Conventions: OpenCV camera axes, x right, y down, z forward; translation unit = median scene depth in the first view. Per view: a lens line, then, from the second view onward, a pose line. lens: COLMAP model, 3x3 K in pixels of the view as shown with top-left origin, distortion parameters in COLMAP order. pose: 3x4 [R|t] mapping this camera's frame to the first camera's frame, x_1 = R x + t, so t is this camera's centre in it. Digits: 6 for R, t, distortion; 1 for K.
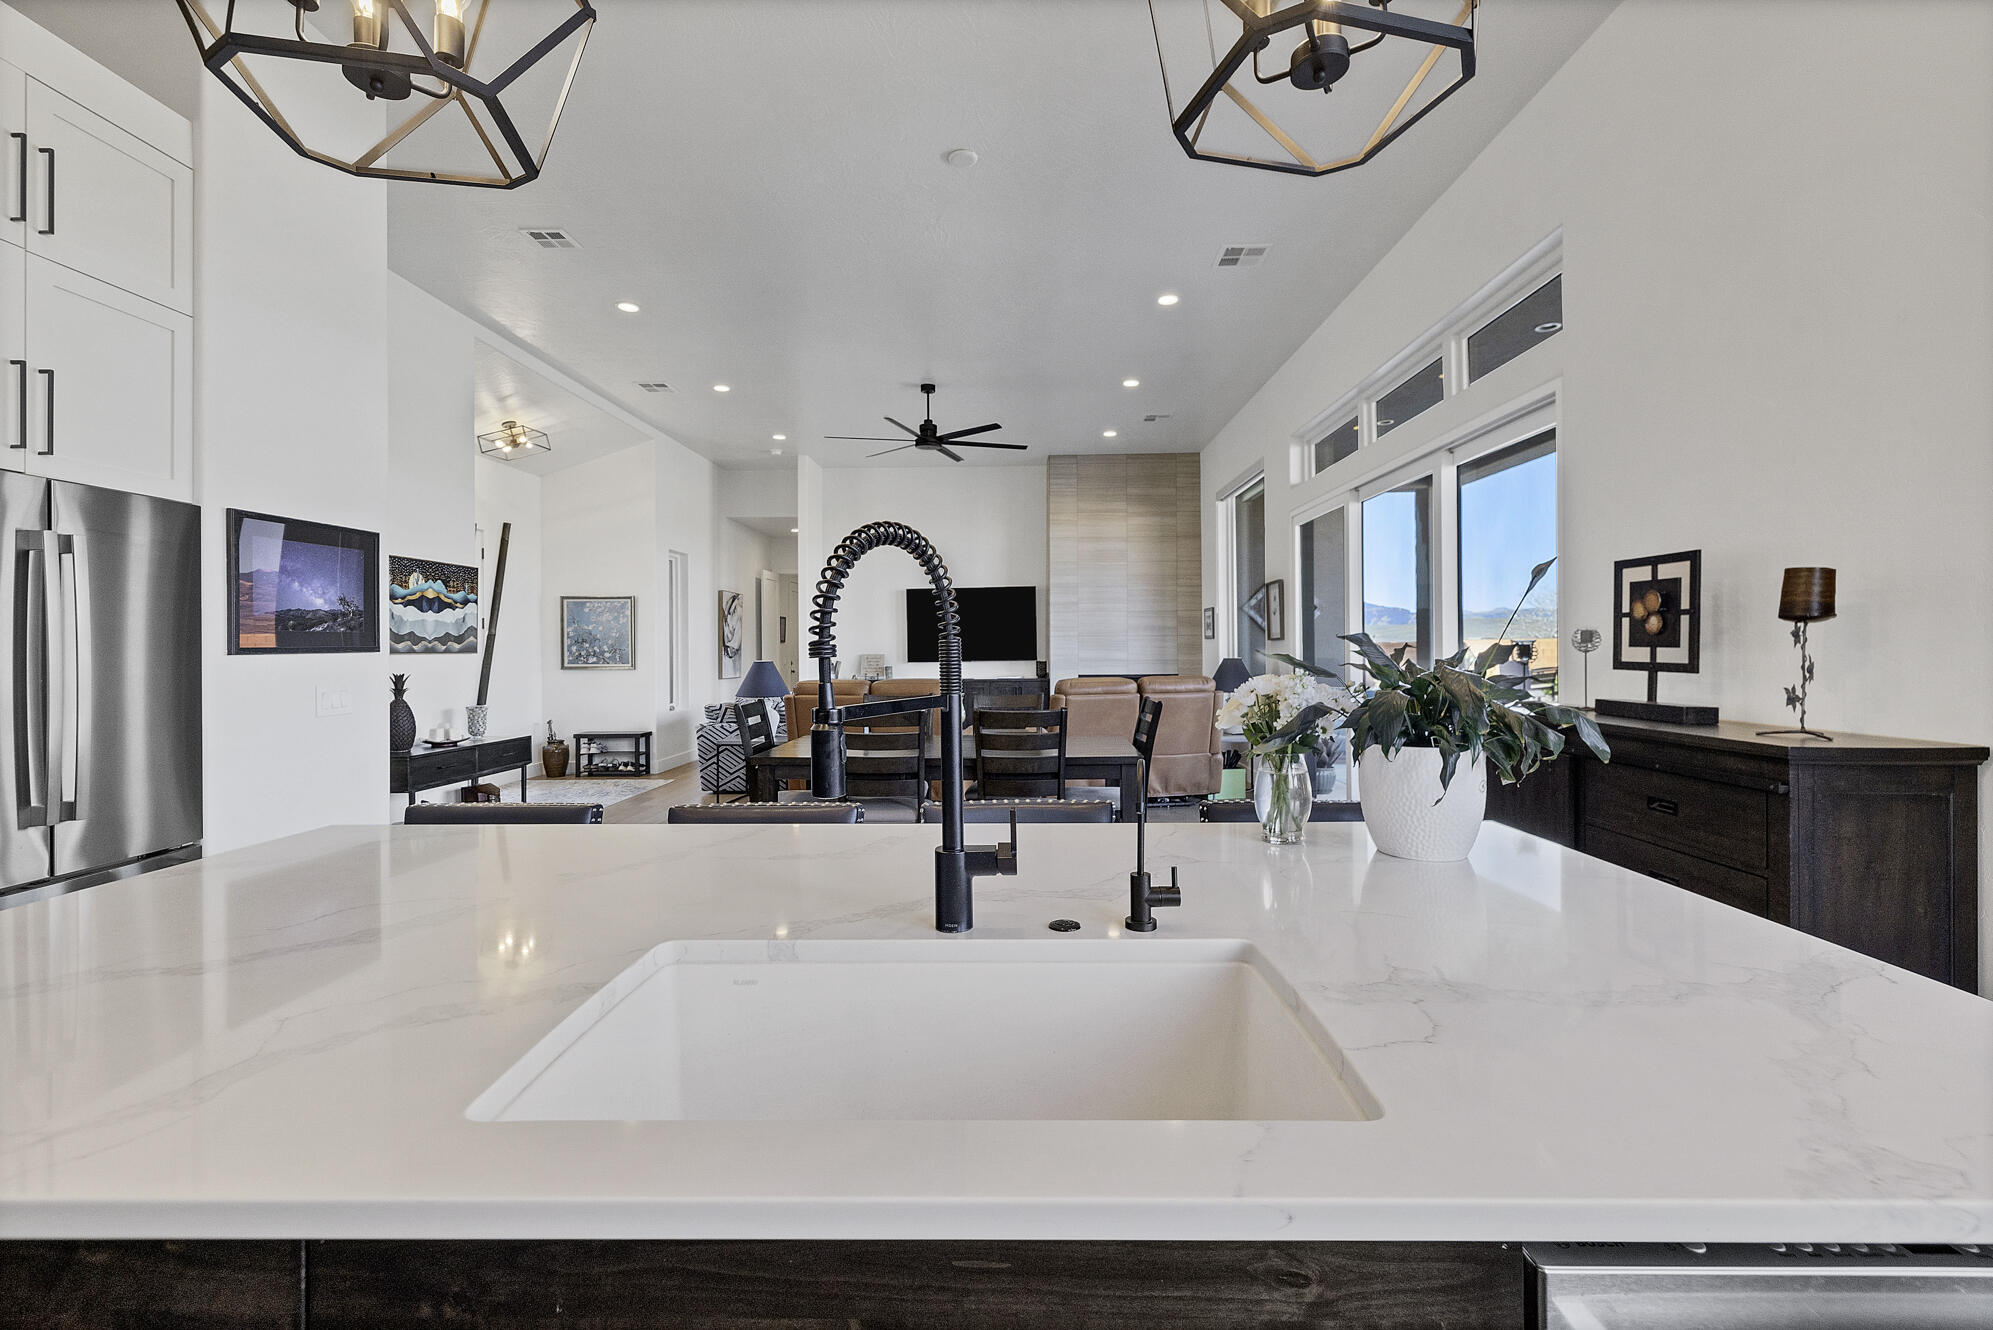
lens RADIAL K [[857.7, 0, 1001.0], [0, 857.7, 646.3], [0, 0, 1]] dist [-0.000485, 0.000072]
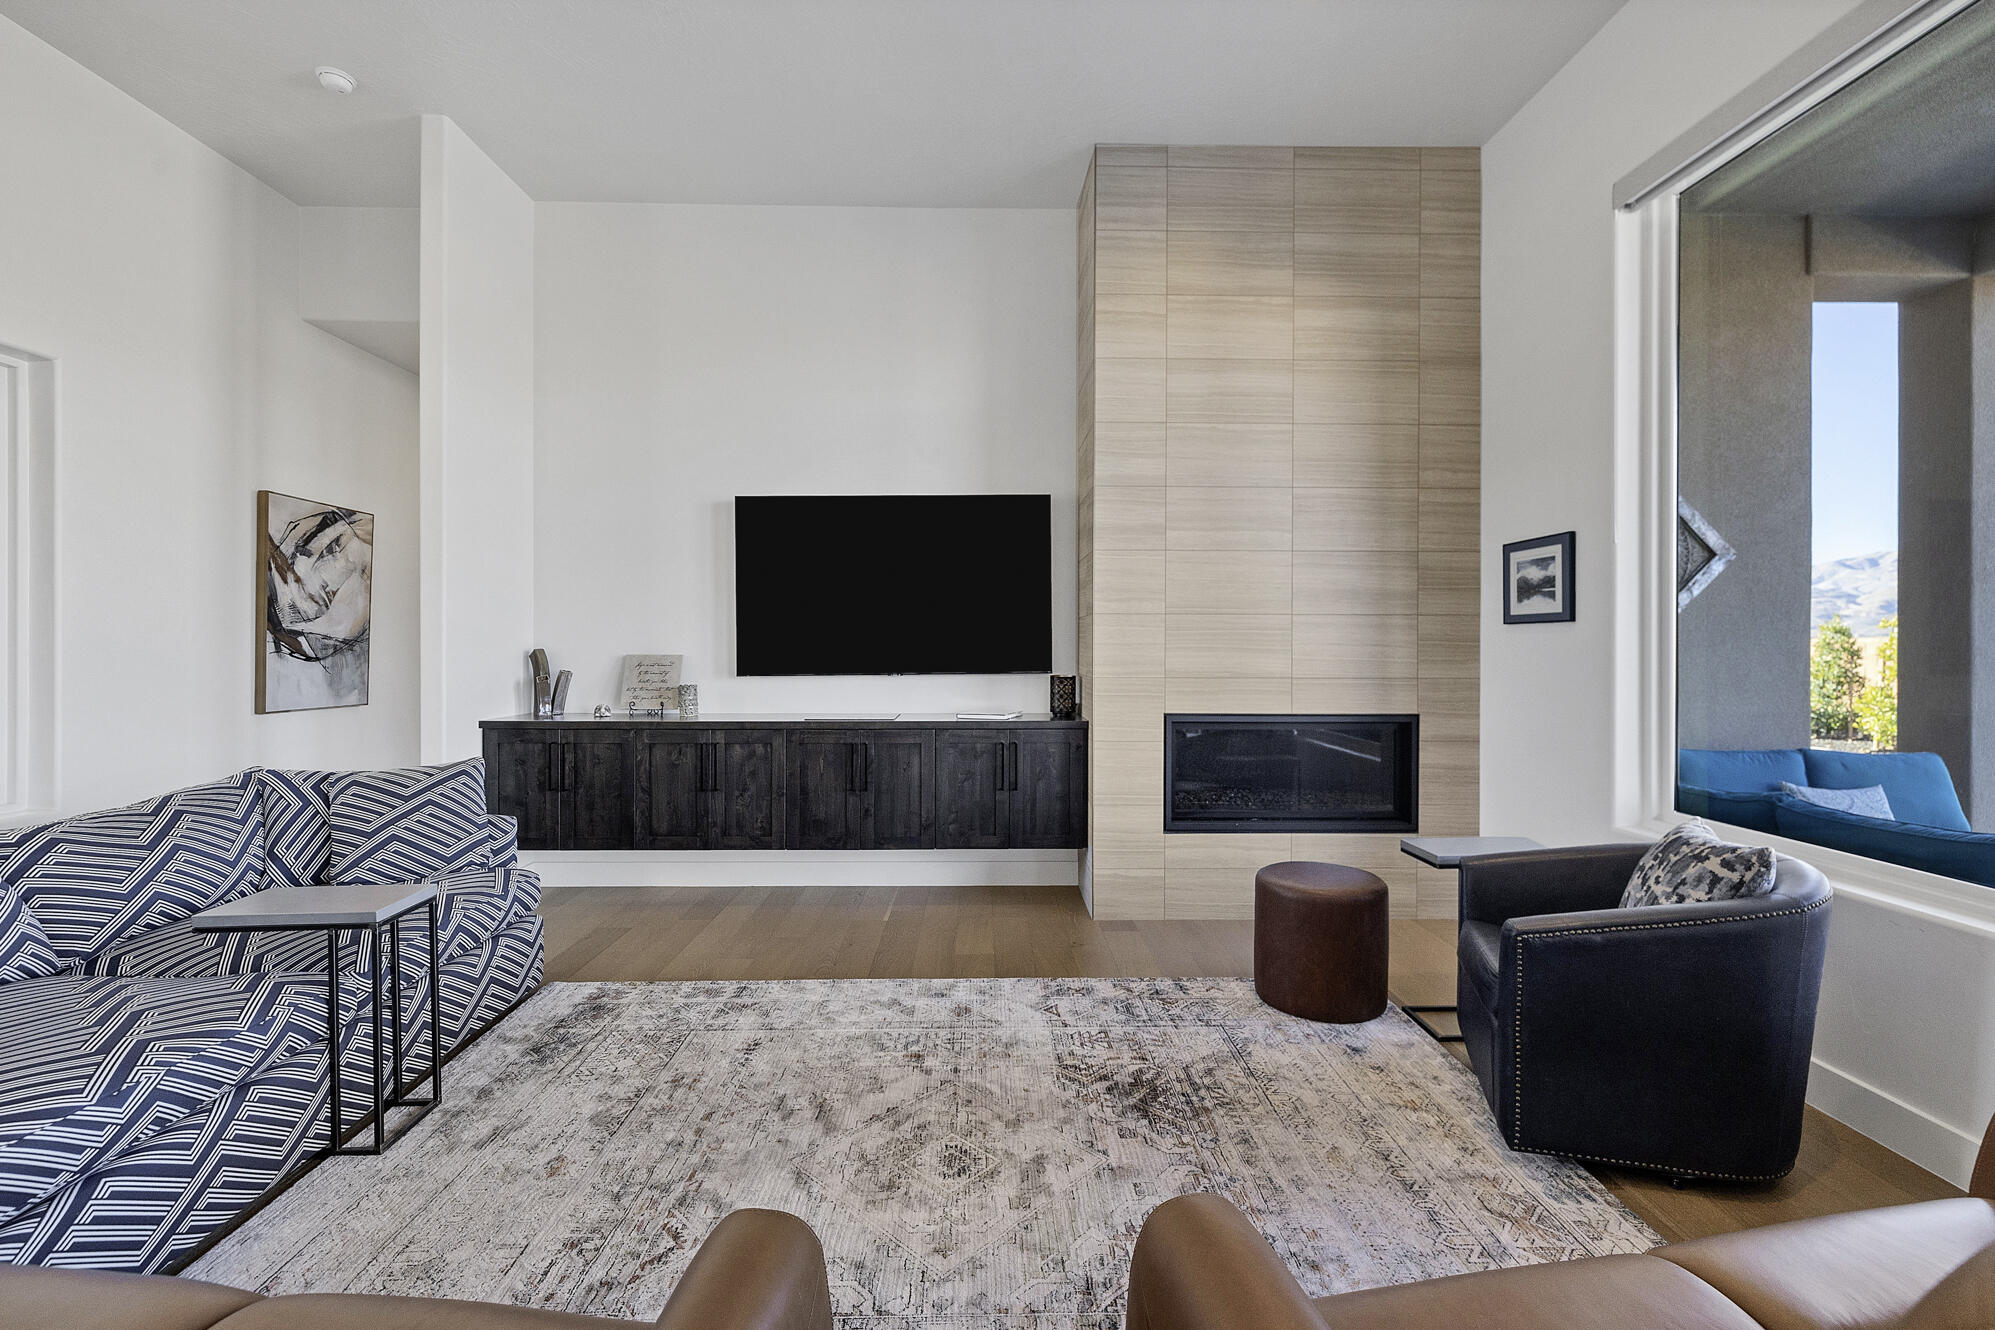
lens RADIAL K [[874.3, 0, 999.6], [0, 874.3, 649.0], [0, 0, 1]] dist [-0.000410, 0.000513]
pose [[0.999039, 0.010133, 0.042642, -0.001757], [-0.010326, 0.999937, 0.004307, 0.003491], [-0.042595, -0.004743, 0.999081, 0.714541]]
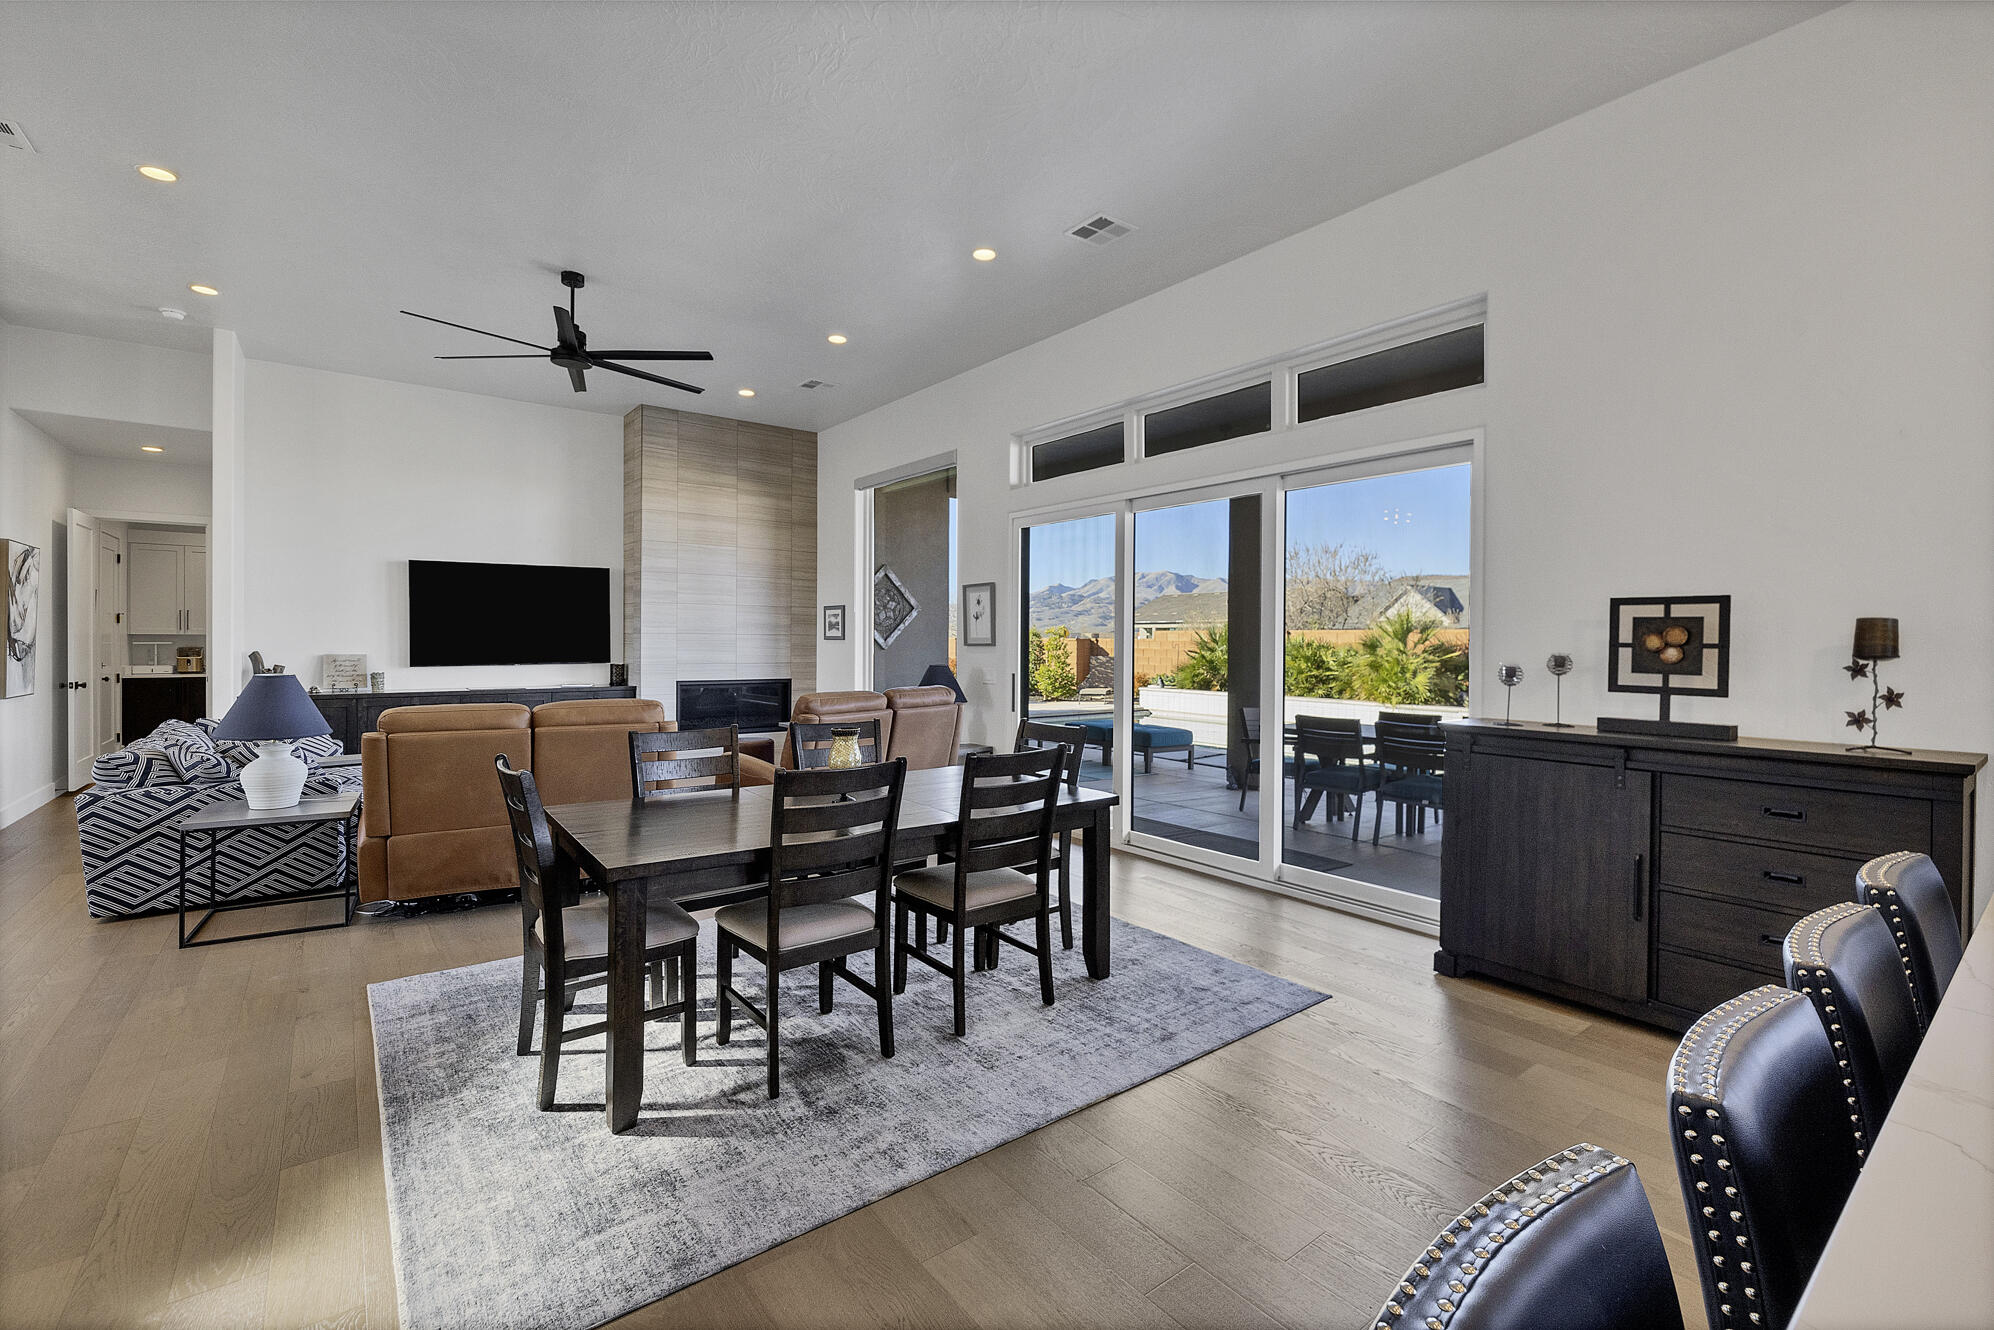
lens RADIAL K [[858.1, 0, 1001.5], [0, 858.1, 646.3], [0, 0, 1]] dist [-0.000485, 0.000072]
pose [[0.776894, 0.008295, 0.629577, -0.214931], [-0.014084, 0.999892, 0.004206, -0.009081], [-0.629474, -0.012135, 0.776927, 0.203941]]
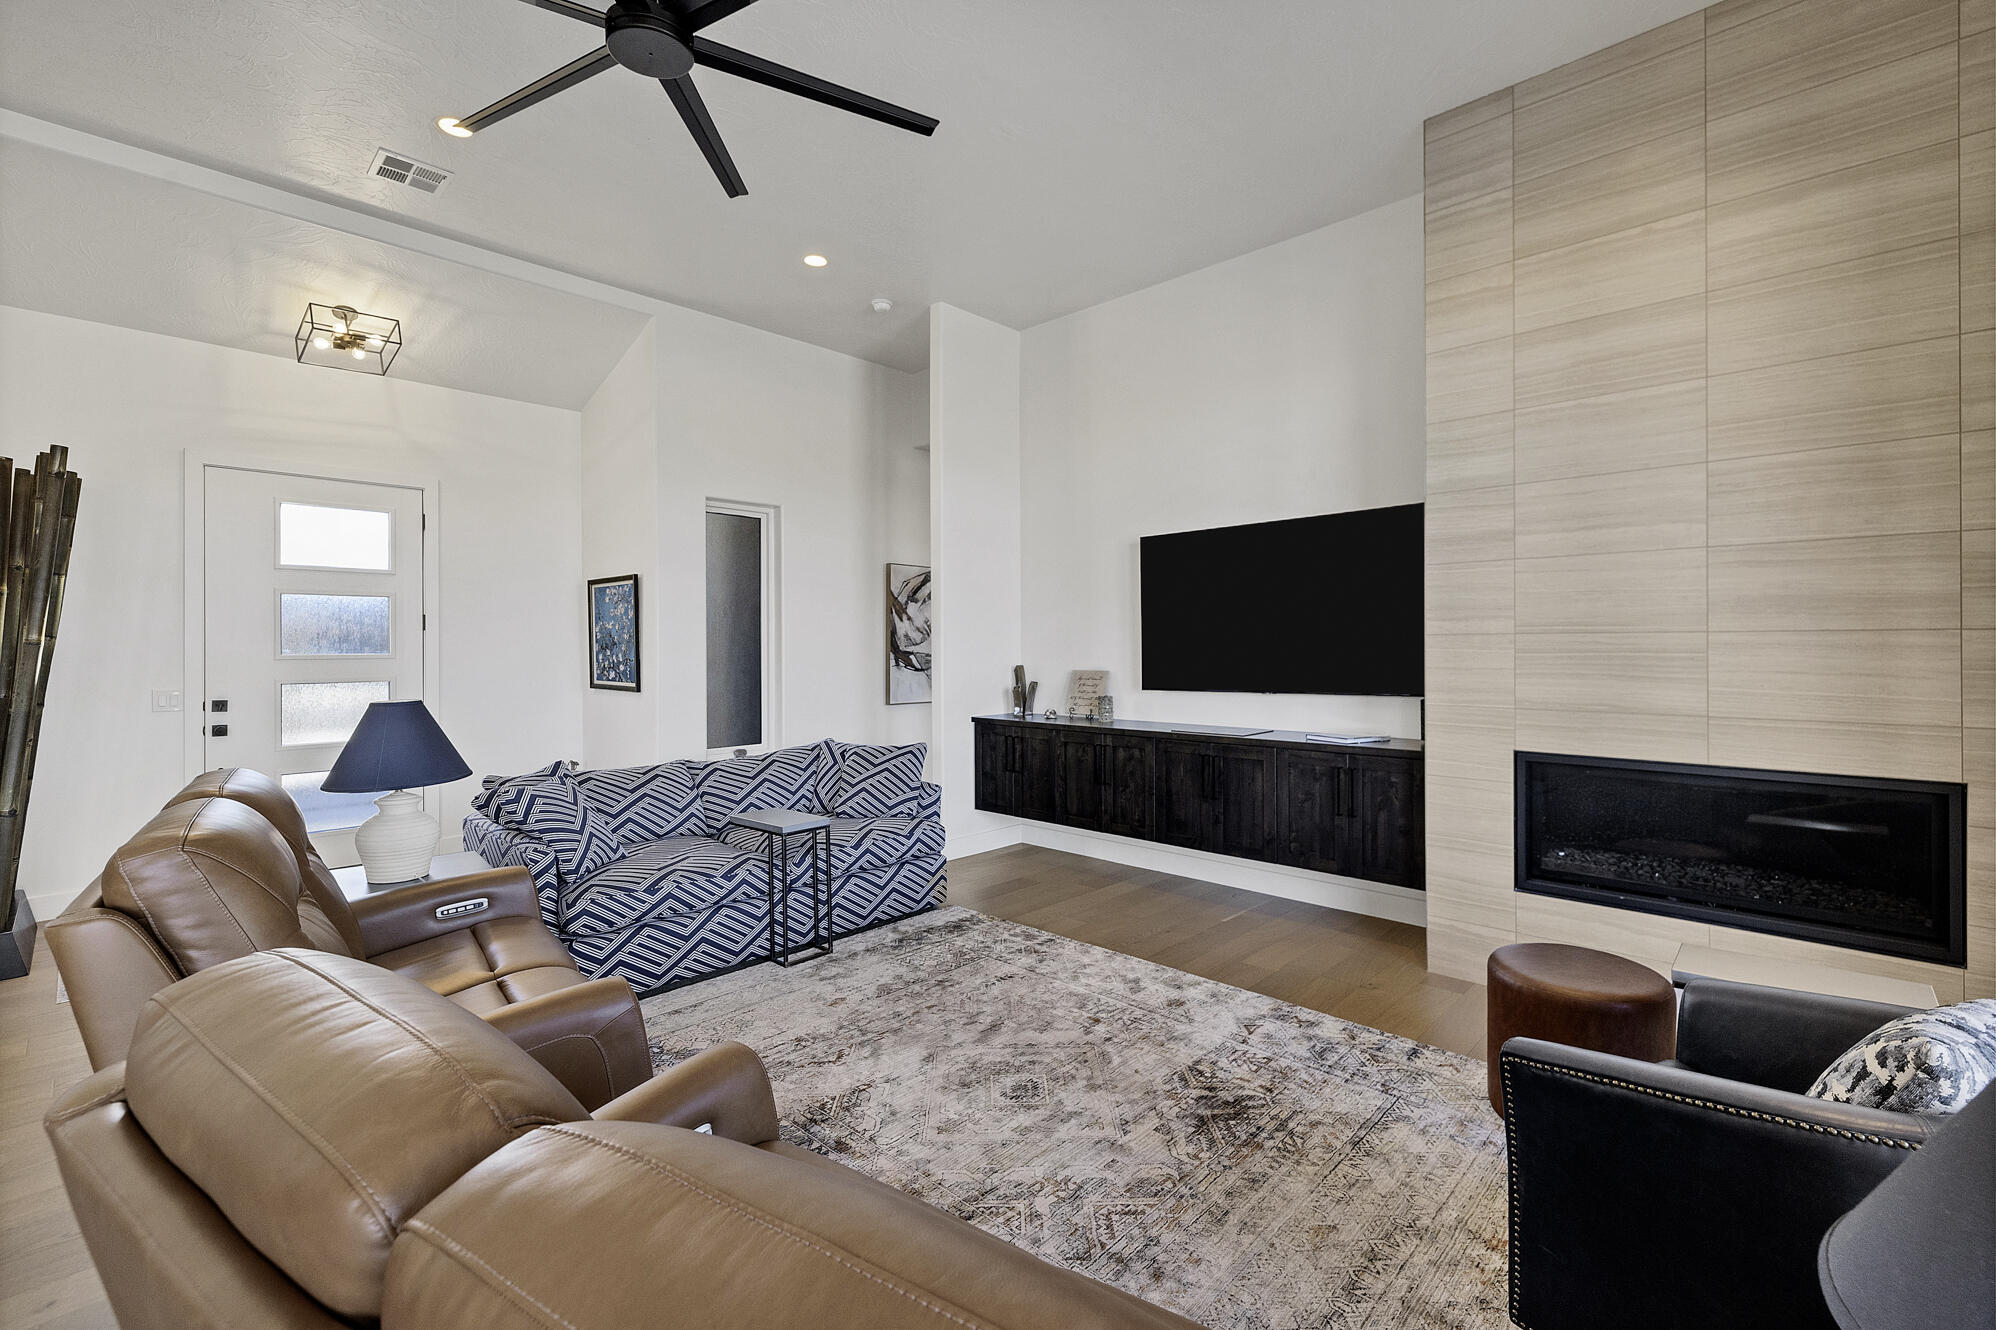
lens RADIAL K [[859.0, 0, 1002.5], [0, 859.0, 646.3], [0, 0, 1]] dist [-0.000485, 0.000072]
pose [[0.737040, 0.004910, -0.675831, 0.197283], [-0.000571, 0.999978, 0.006641, -0.010913], [0.675848, -0.004509, 0.737027, 0.731003]]
